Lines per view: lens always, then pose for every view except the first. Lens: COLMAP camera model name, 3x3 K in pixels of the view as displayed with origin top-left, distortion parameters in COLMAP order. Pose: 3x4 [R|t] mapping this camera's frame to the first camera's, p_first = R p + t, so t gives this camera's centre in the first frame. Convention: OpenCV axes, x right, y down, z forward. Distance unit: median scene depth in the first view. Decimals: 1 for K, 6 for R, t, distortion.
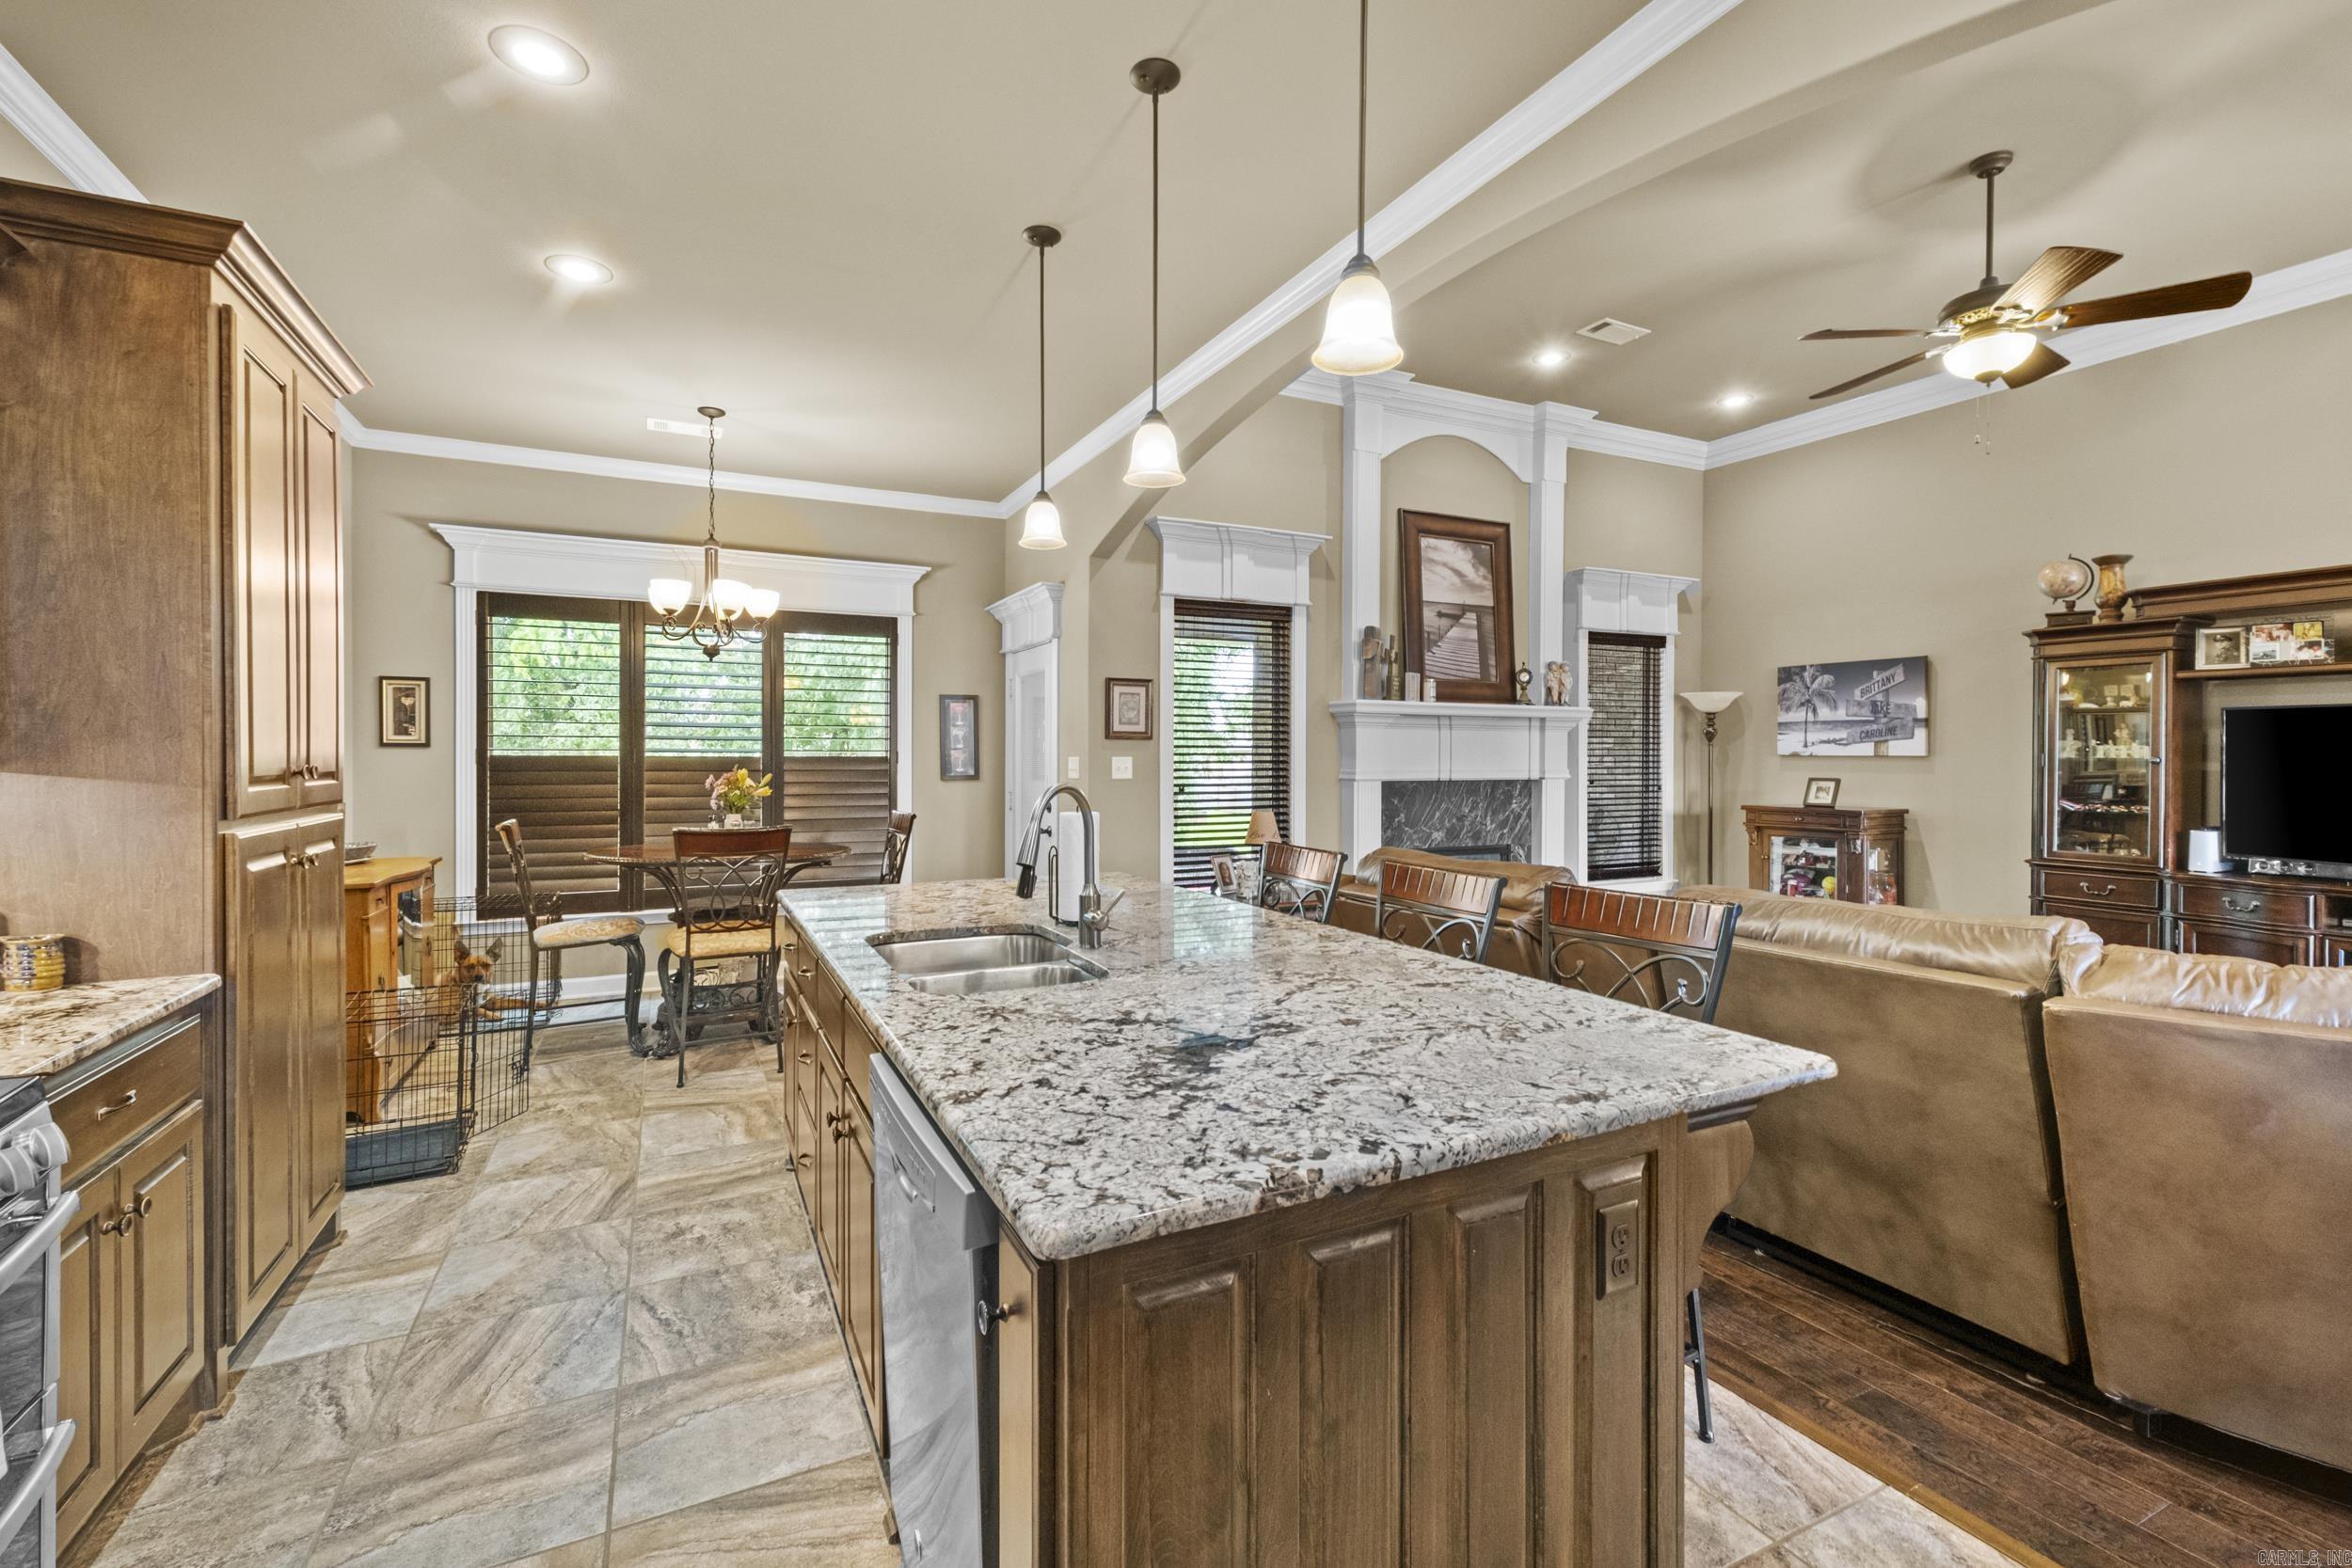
lens RADIAL K [[1020.5, 0, 1165.8], [0, 1020.5, 762.5], [0, 0, 1]] dist [0.006367, 0.000250]
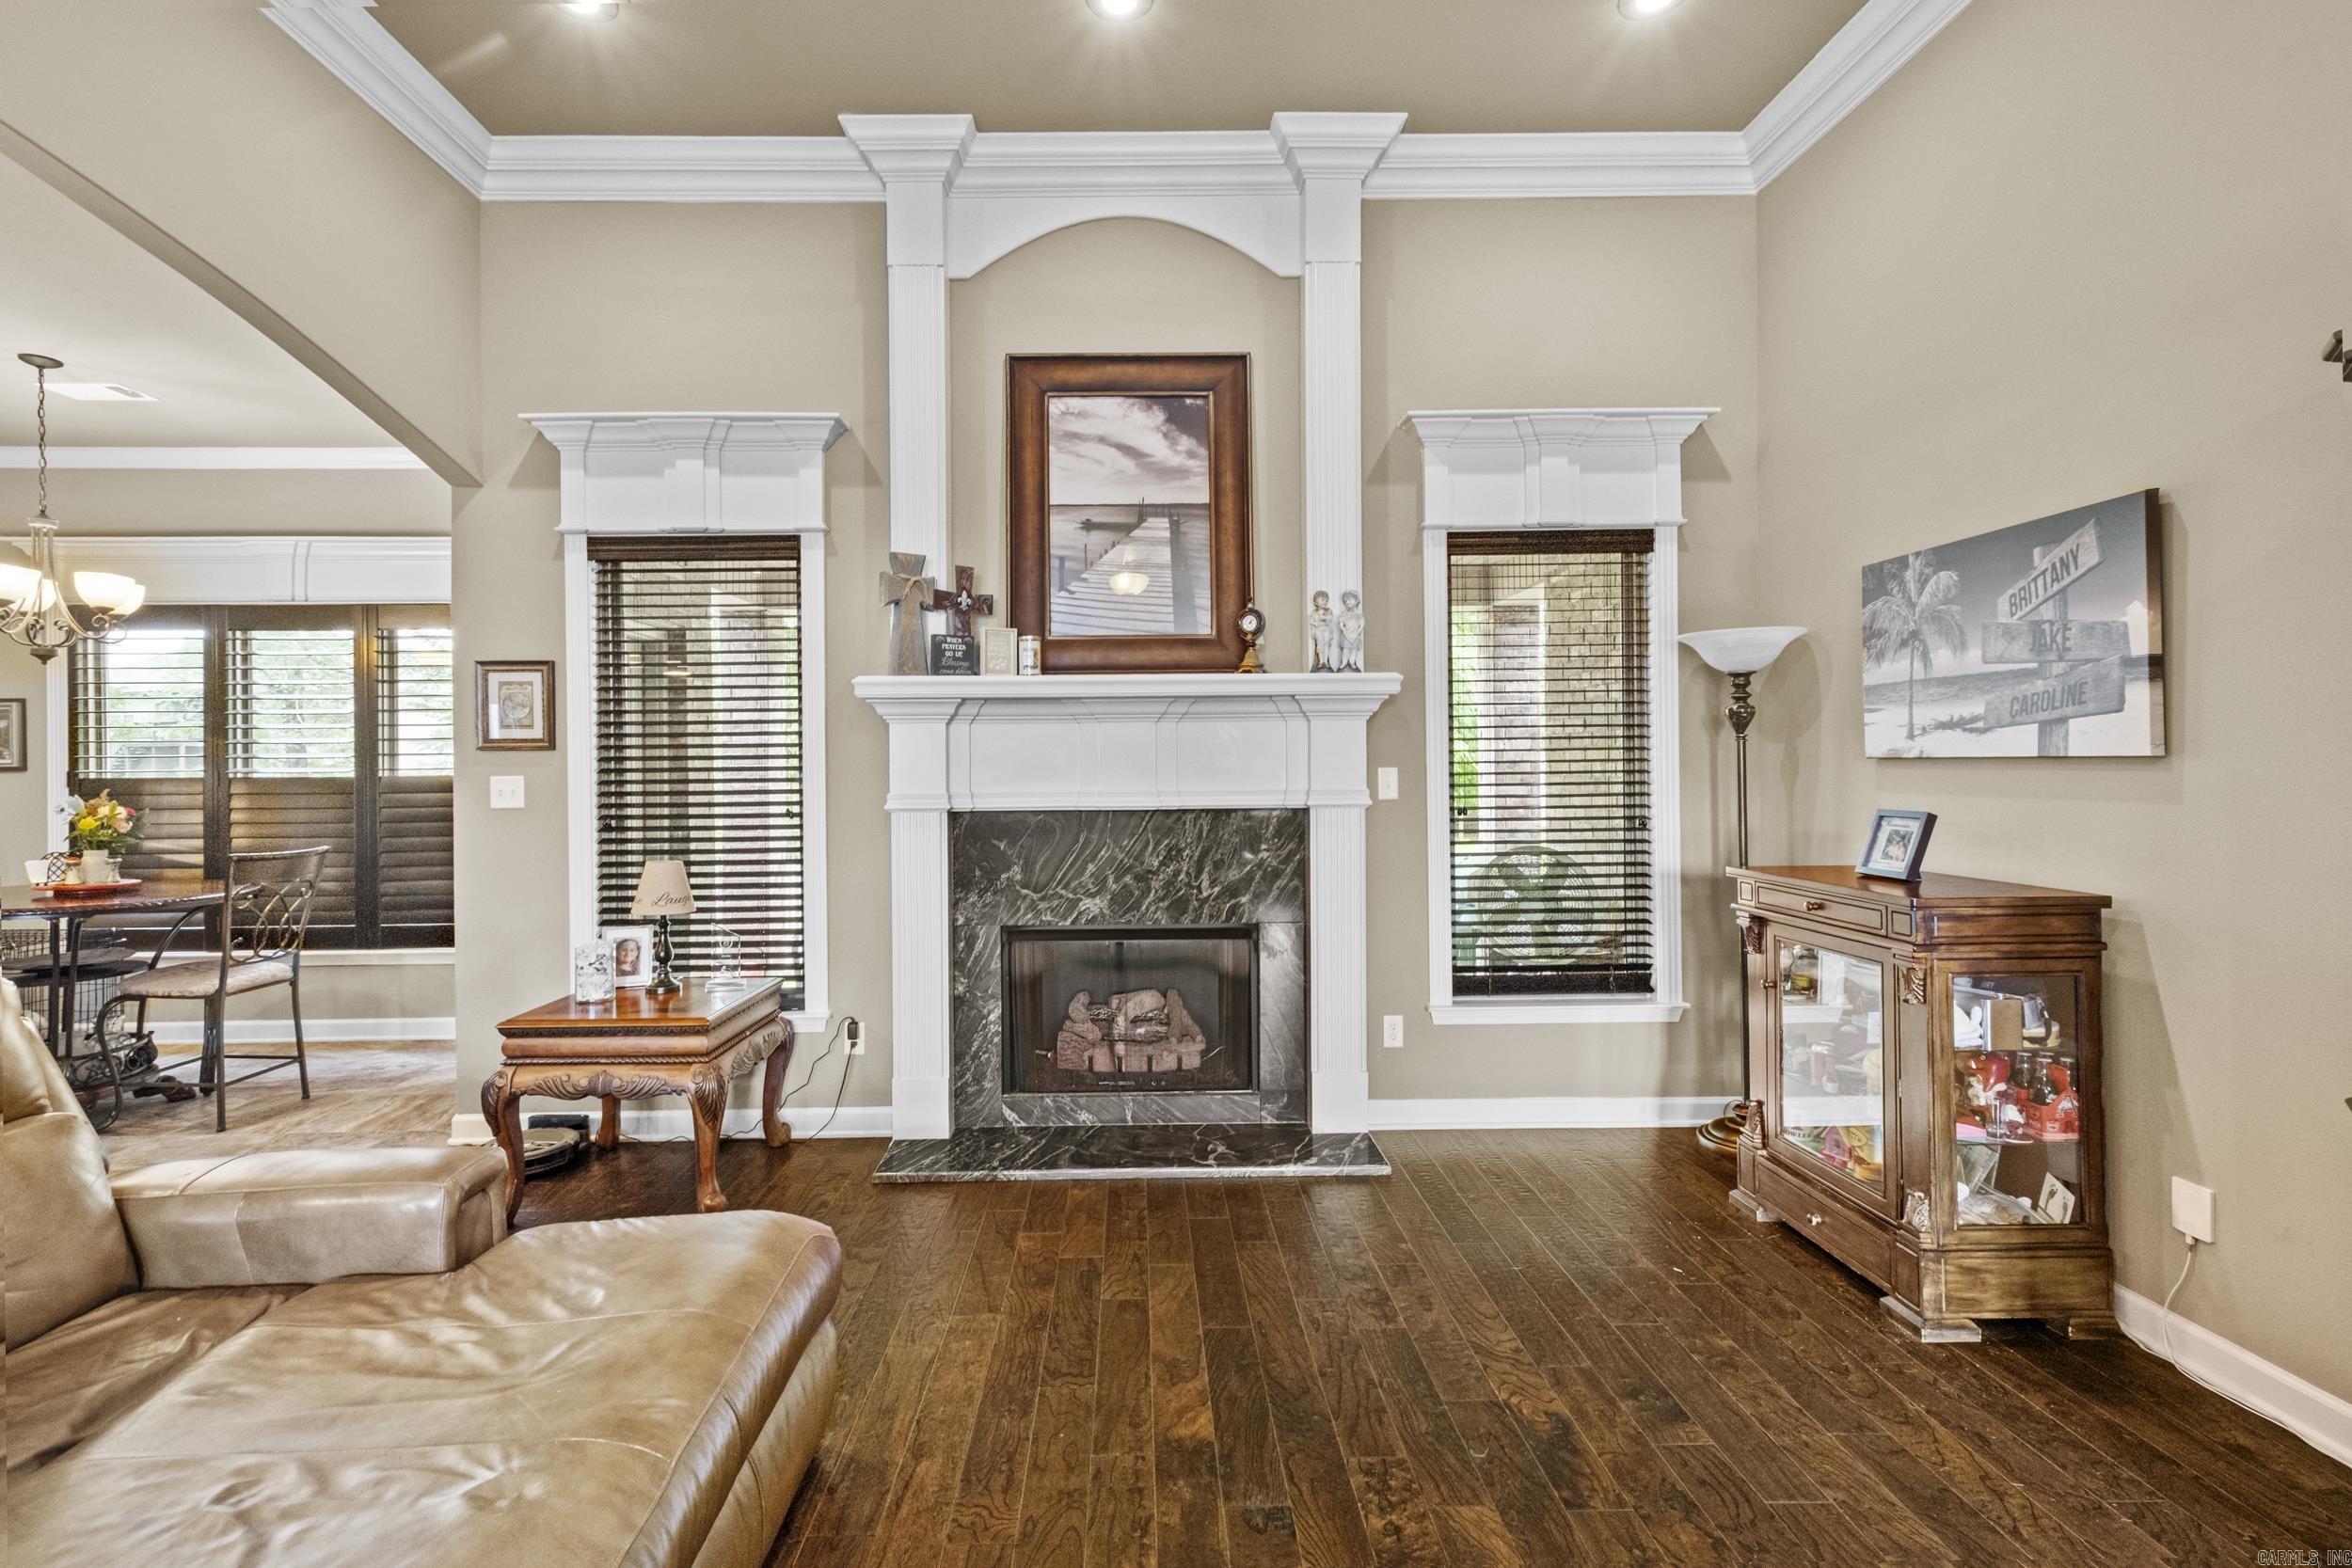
lens RADIAL K [[1026.0, 0, 1147.7], [0, 1026.0, 765.3], [0, 0, 1]] dist [0.001139, 0.001383]
pose [[0.904129, -0.010763, -0.427124, 0.553843], [0.009263, 0.999941, -0.005589, -0.004279], [0.427159, 0.001097, 0.904176, 0.488532]]
